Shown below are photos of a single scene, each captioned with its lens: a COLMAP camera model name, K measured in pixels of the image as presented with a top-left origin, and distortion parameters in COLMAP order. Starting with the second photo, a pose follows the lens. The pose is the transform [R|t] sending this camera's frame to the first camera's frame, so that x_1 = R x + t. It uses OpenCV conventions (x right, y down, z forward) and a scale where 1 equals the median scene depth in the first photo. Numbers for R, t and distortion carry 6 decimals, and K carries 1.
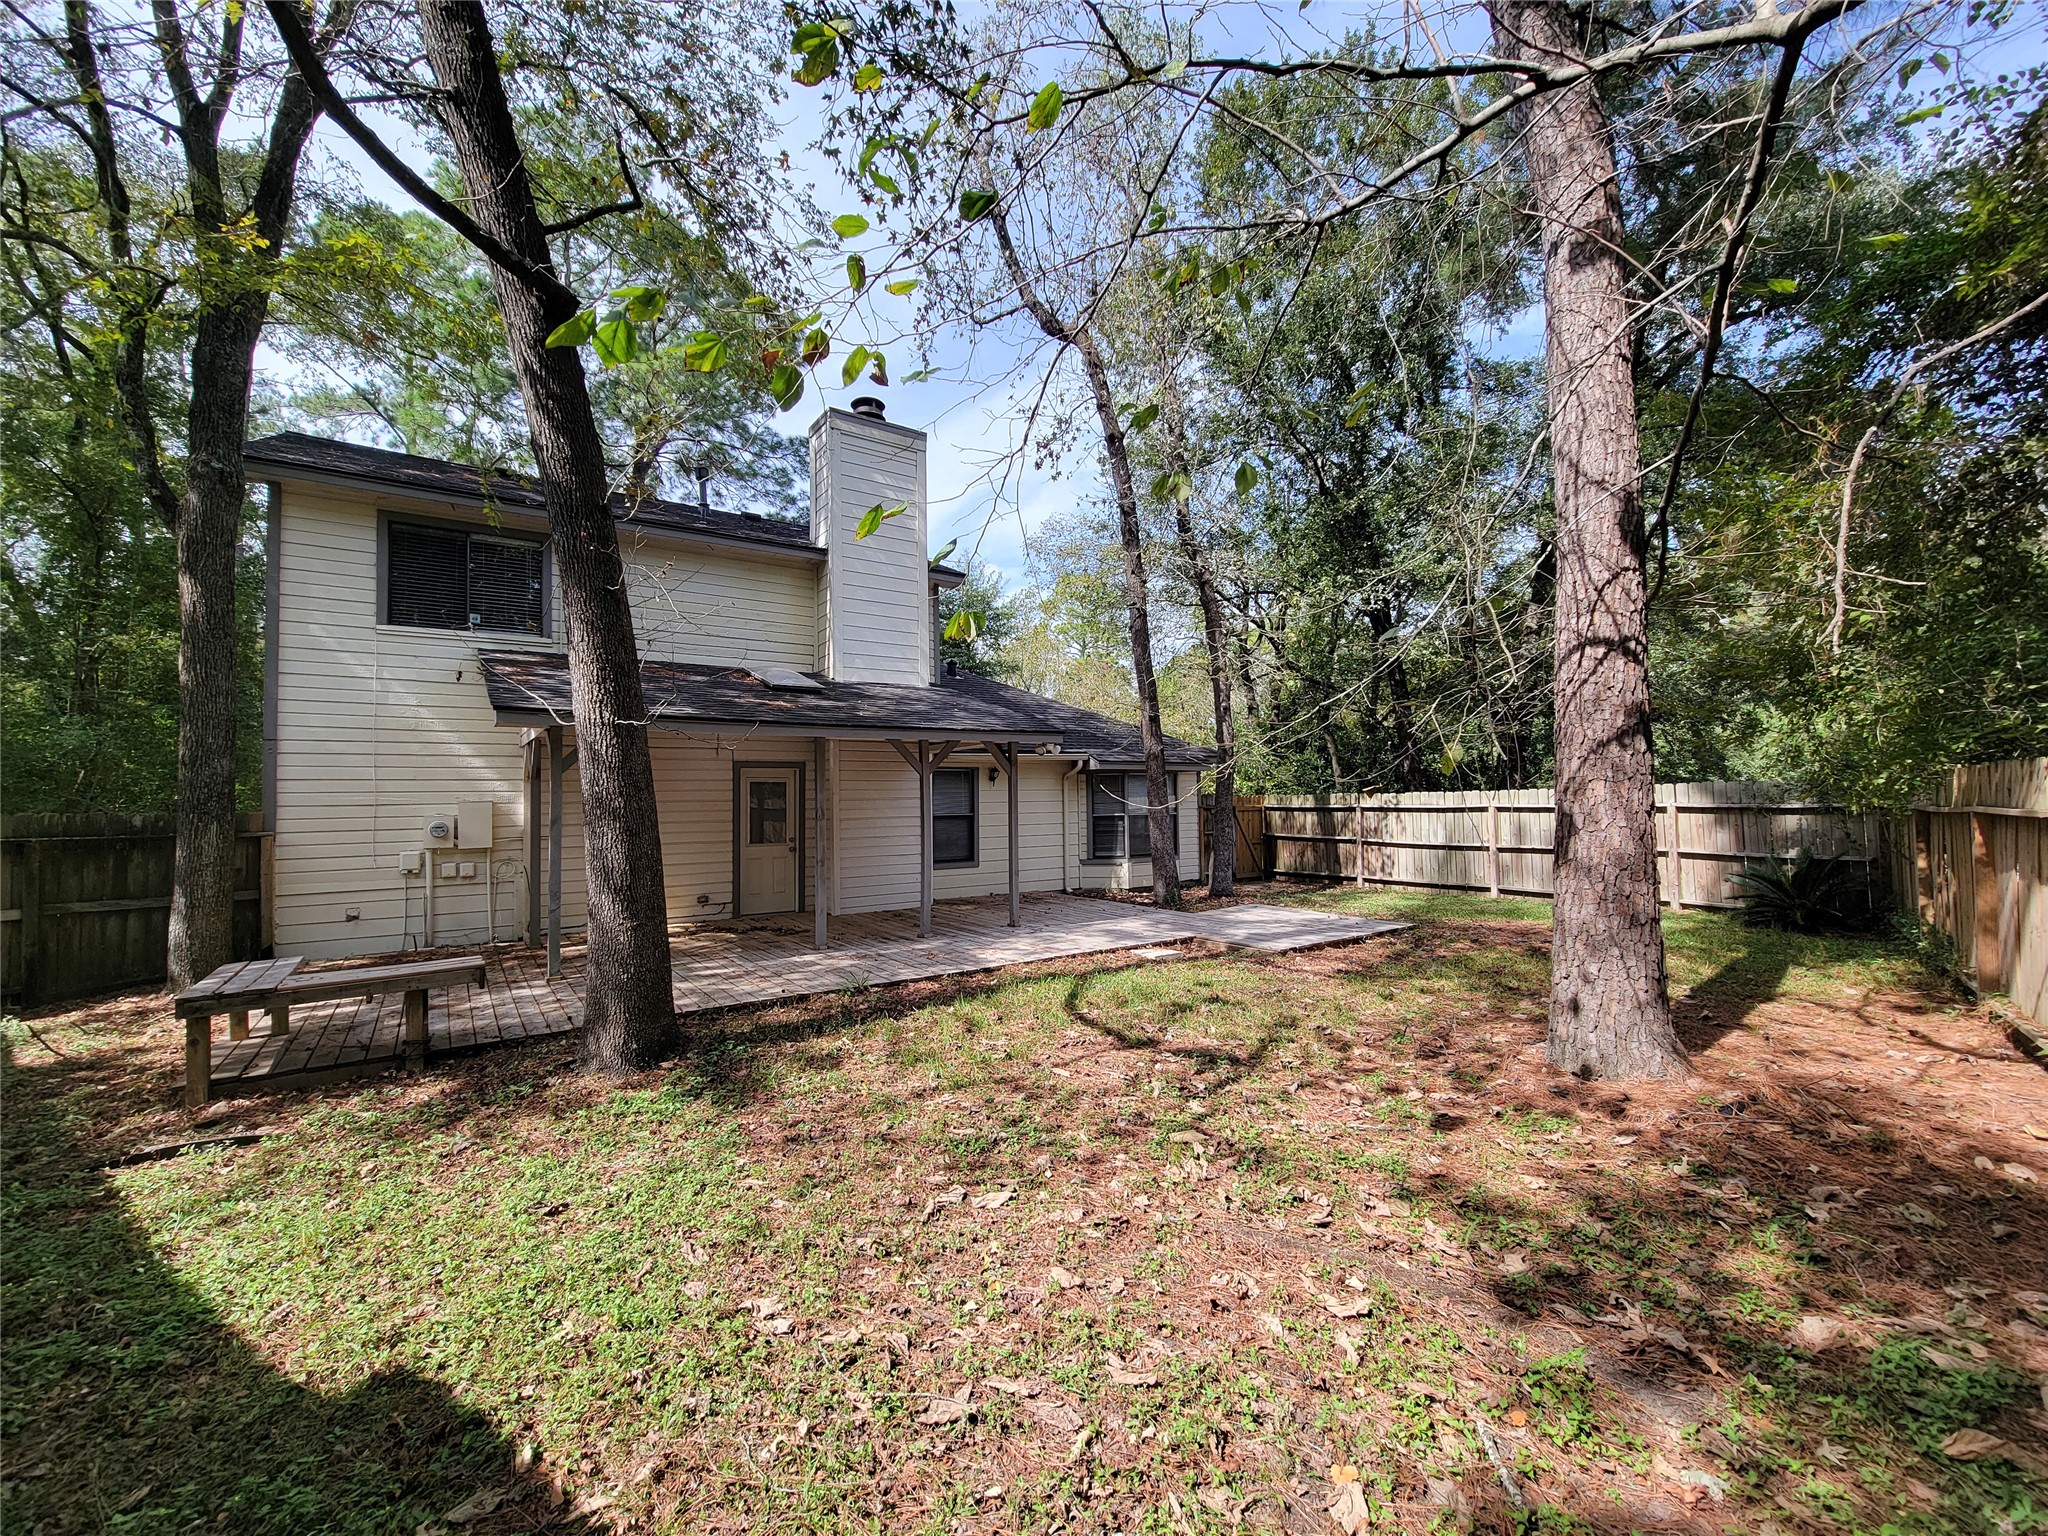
lens RADIAL K [[828.6, 0, 1028.0], [0, 828.6, 780.8], [0, 0, 1]] dist [-0.000817, -0.000241]
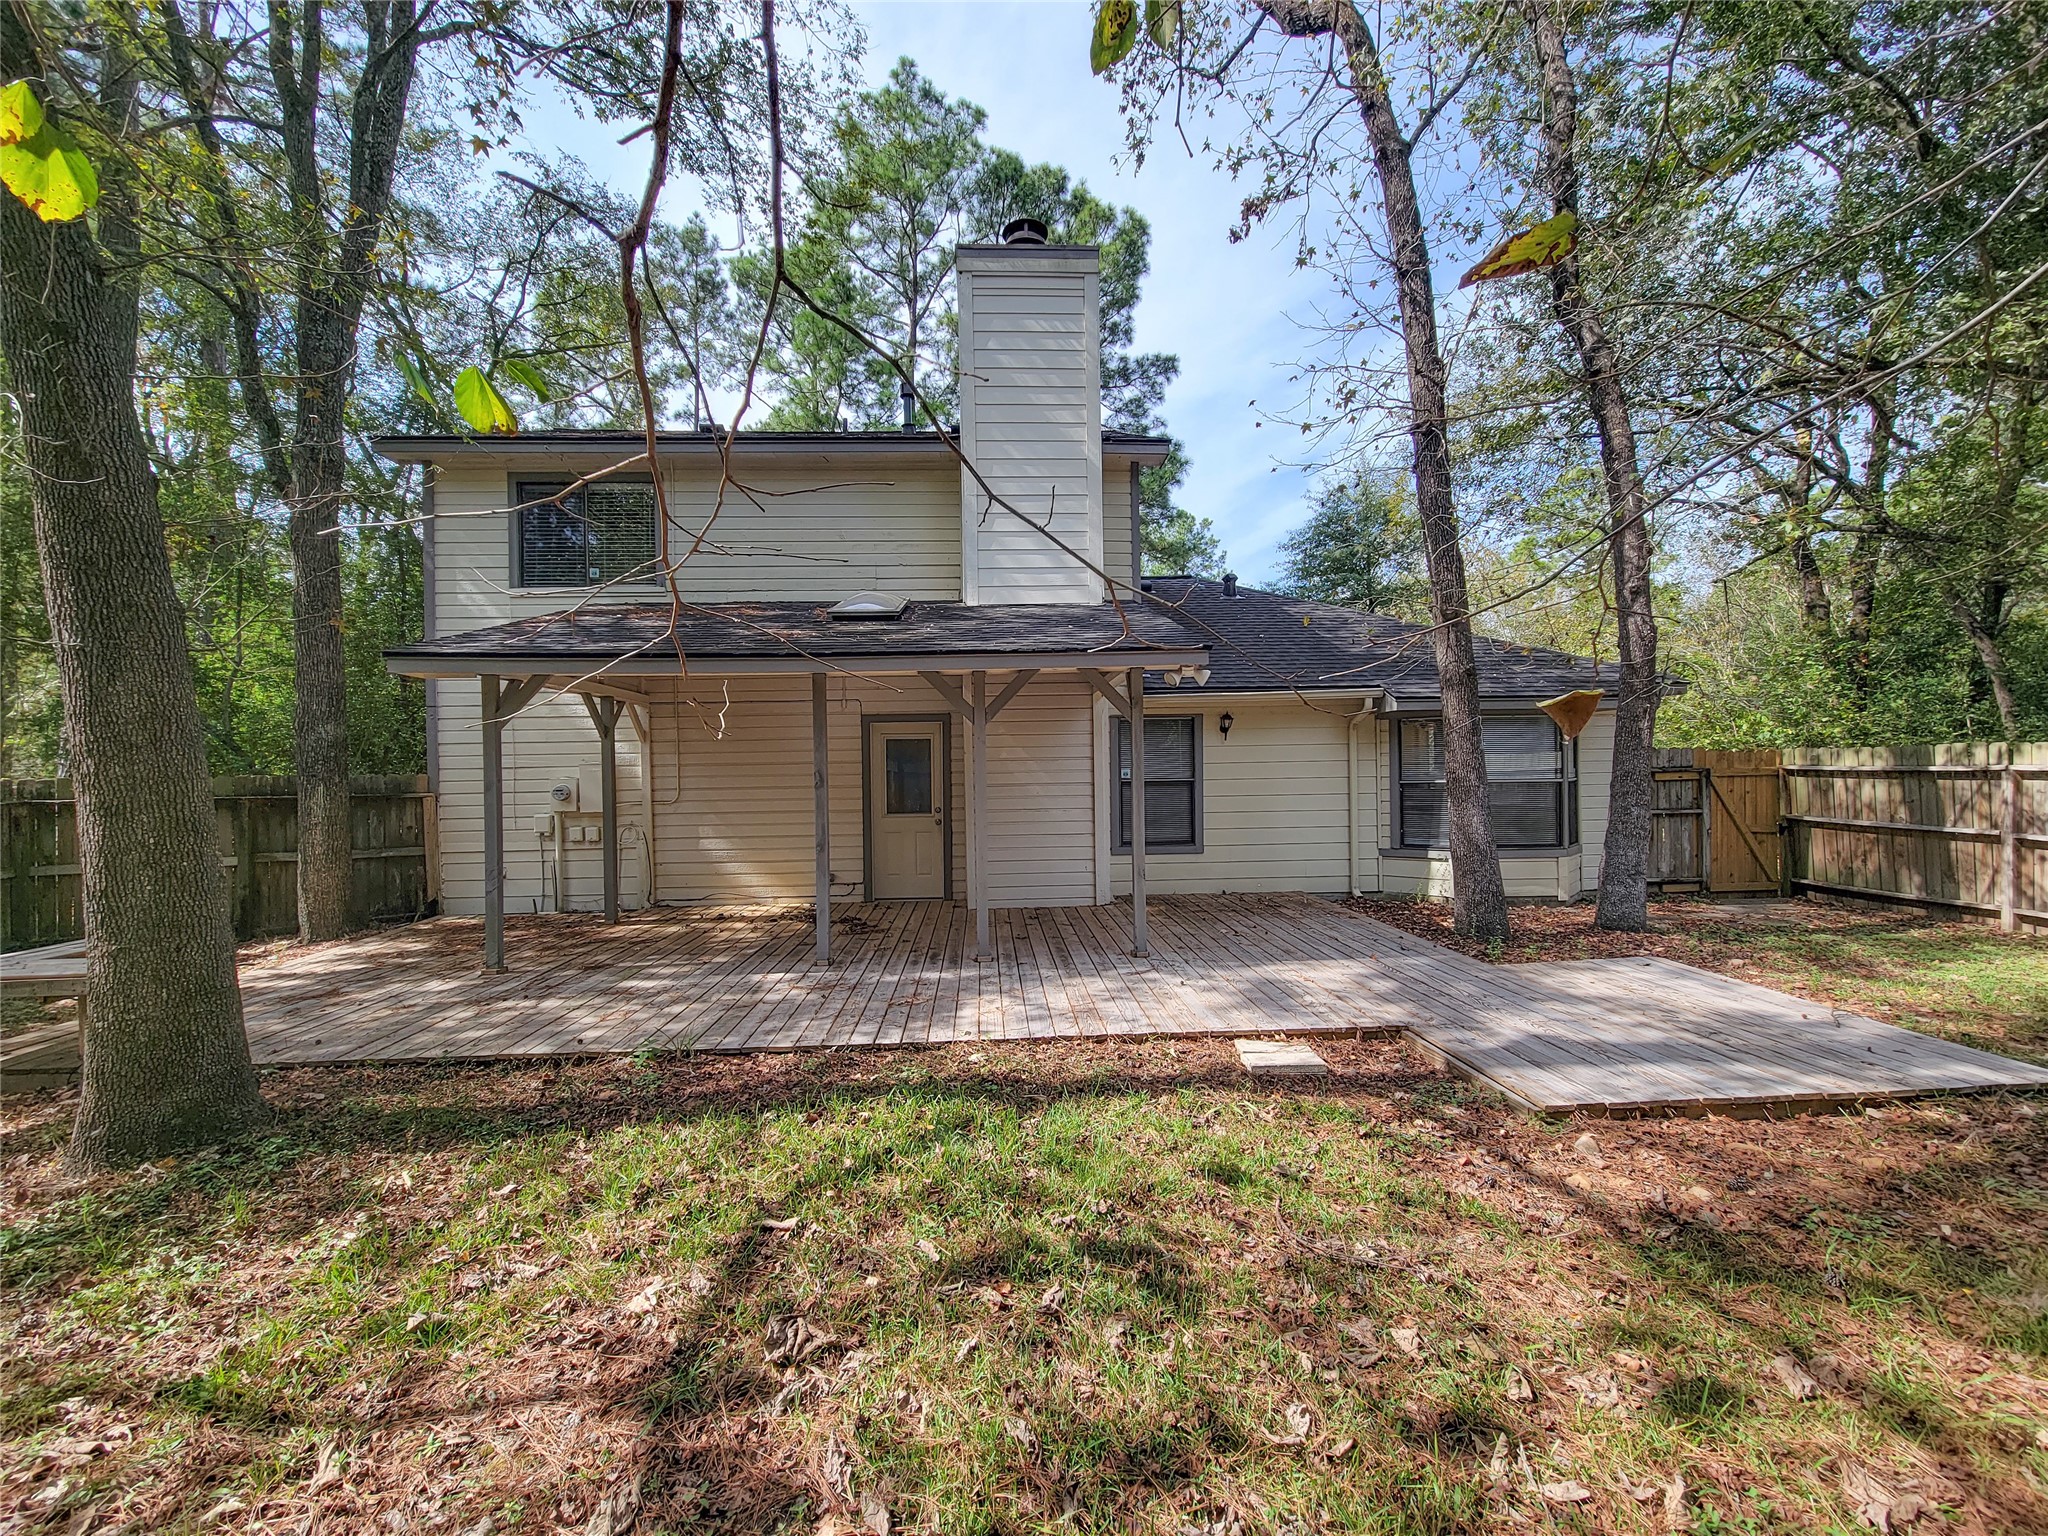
lens RADIAL K [[828.6, 0, 1028.0], [0, 828.6, 780.8], [0, 0, 1]] dist [-0.000817, -0.000241]
pose [[0.848980, 0.006781, -0.528381, 0.190436], [0.016287, 0.999107, 0.038991, 0.010924], [0.528173, -0.041708, 0.848112, 0.316652]]
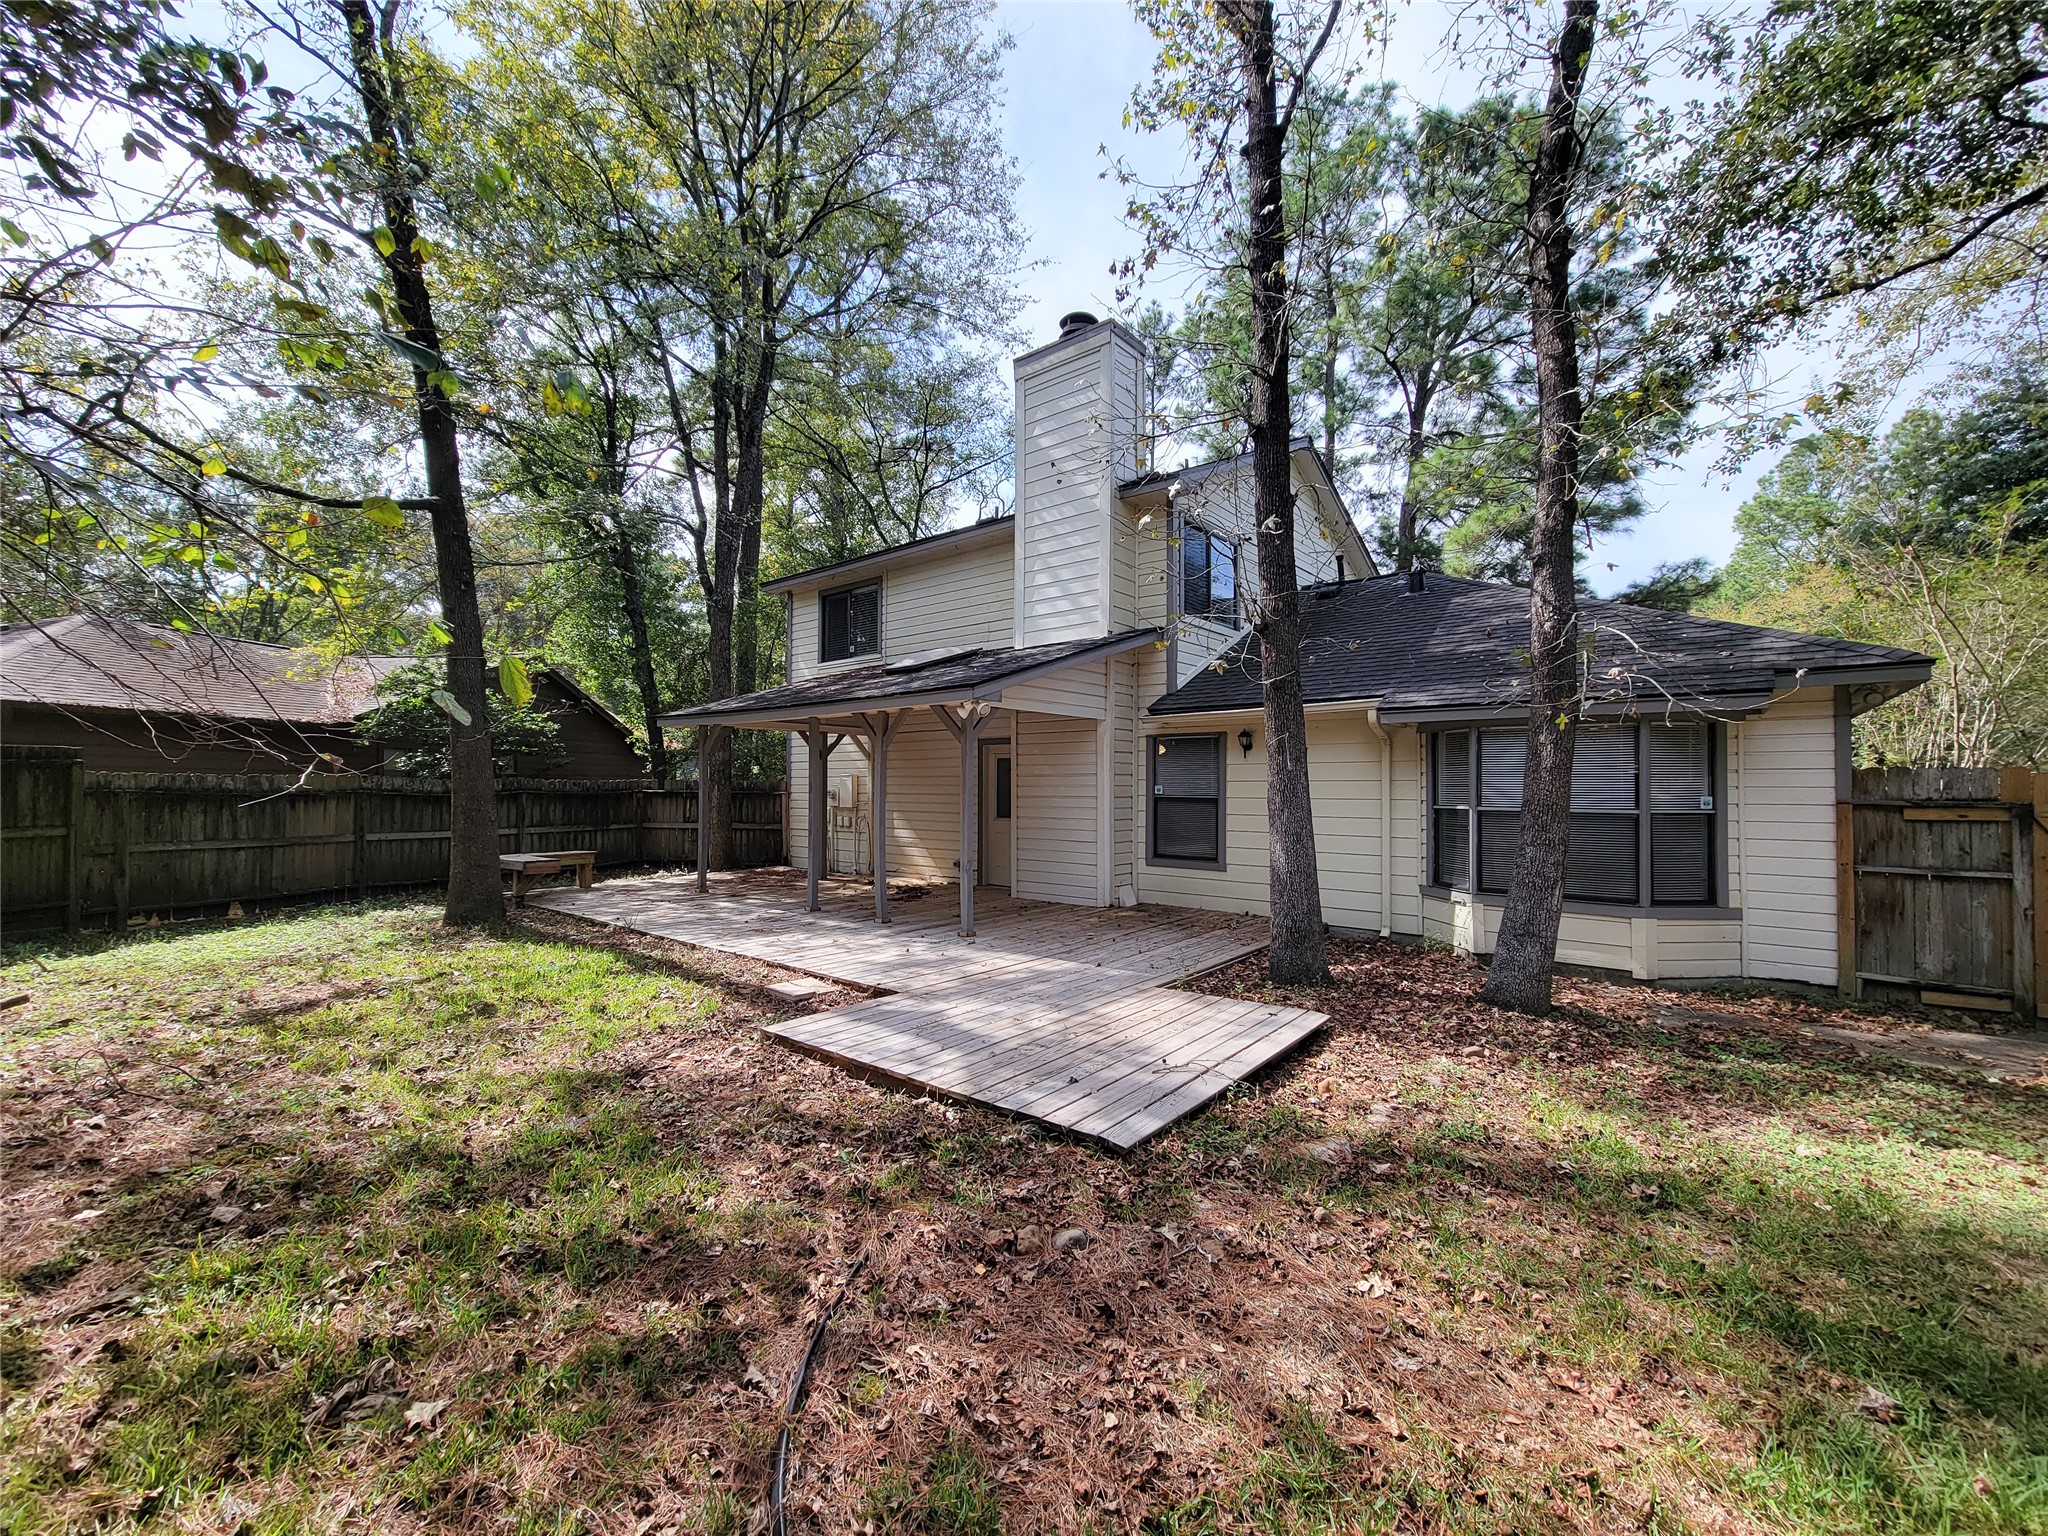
lens RADIAL K [[828.6, 0, 1028.0], [0, 828.6, 780.8], [0, 0, 1]] dist [-0.000817, -0.000241]
pose [[0.266730, 0.007106, -0.963745, 0.582852], [0.012233, 0.999867, 0.010758, 0.016166], [0.963694, -0.014659, 0.266608, 0.646922]]
